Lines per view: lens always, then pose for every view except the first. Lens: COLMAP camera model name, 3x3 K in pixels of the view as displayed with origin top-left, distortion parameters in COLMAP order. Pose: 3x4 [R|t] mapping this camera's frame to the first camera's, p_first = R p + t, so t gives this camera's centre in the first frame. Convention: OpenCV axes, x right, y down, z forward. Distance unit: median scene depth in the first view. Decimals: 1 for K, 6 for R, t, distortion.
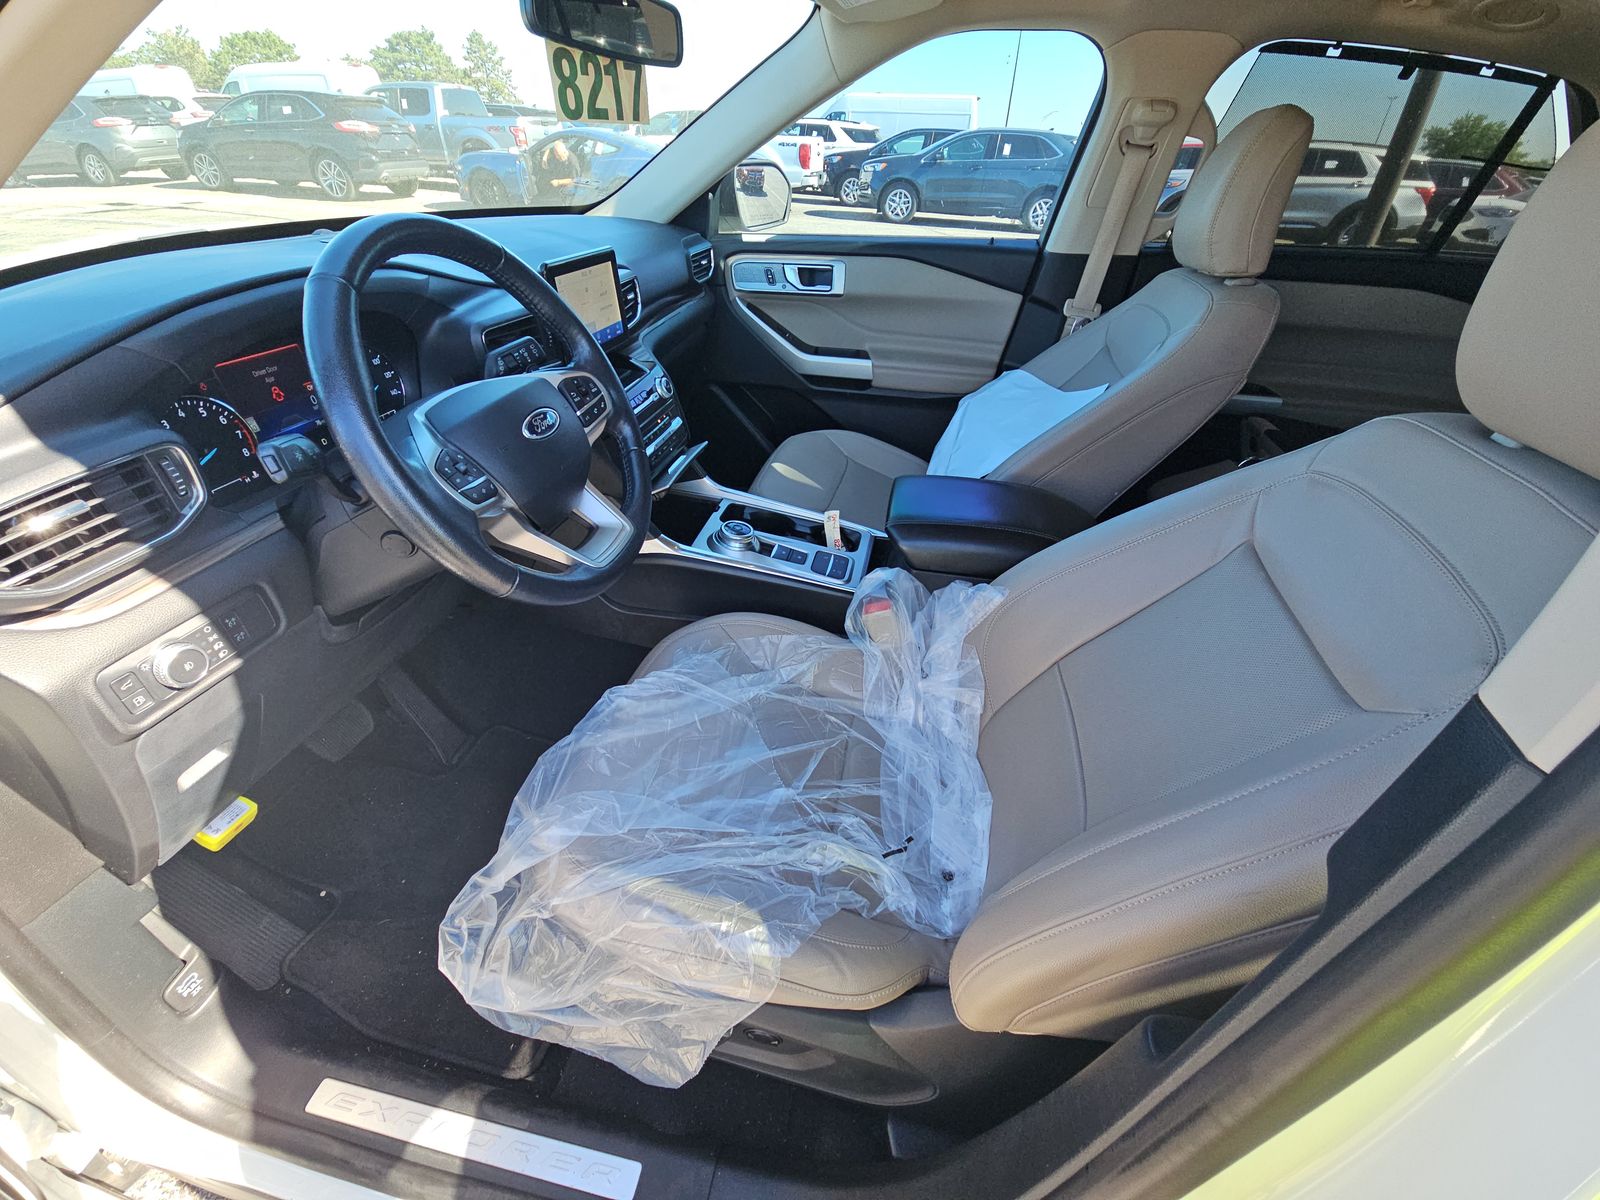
lens RADIAL K [[659.9, 0, 803.5], [0, 659.9, 598.0], [0, 0, 1]] dist [0.007449, -0.008288]
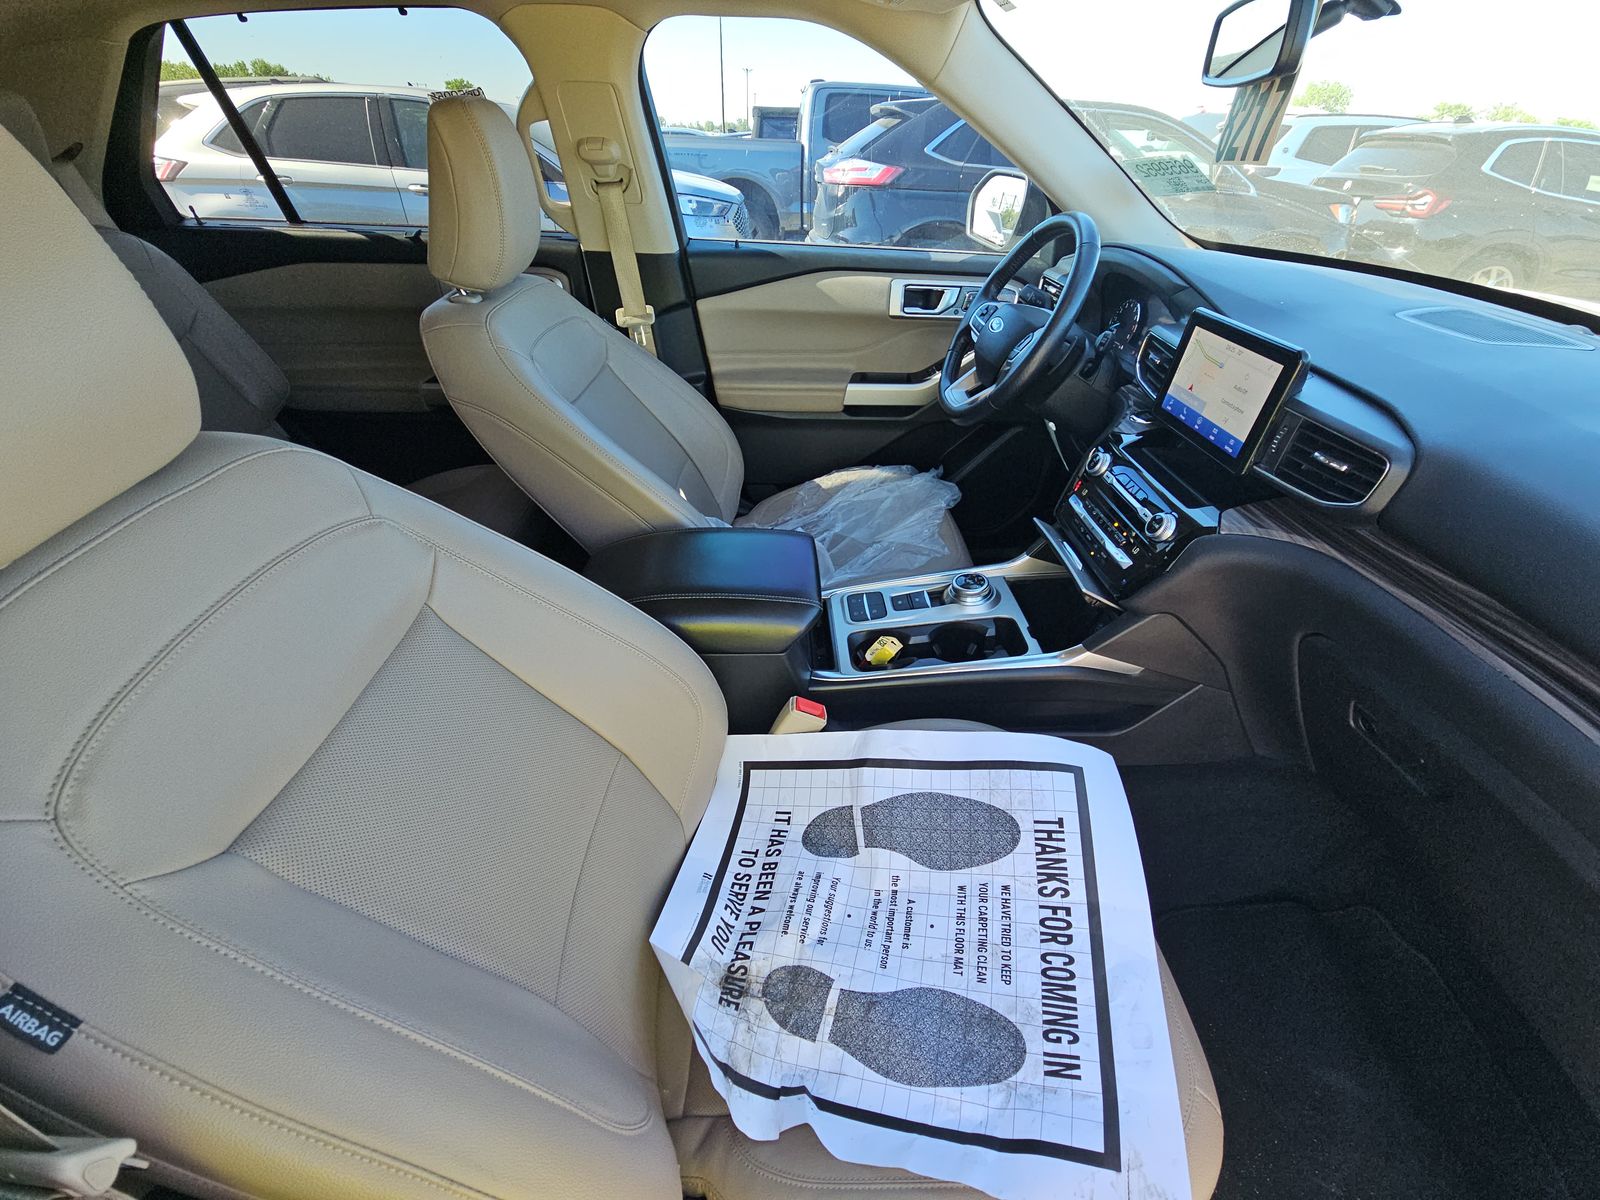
lens RADIAL K [[659.9, 0, 803.5], [0, 659.9, 598.0], [0, 0, 1]] dist [0.007449, -0.008288]
pose [[-0.976199, 0.094193, -0.195356, 0.394452], [-0.145391, 0.384162, 0.911746, -1.141589], [0.160929, 0.918448, -0.361324, 1.641493]]
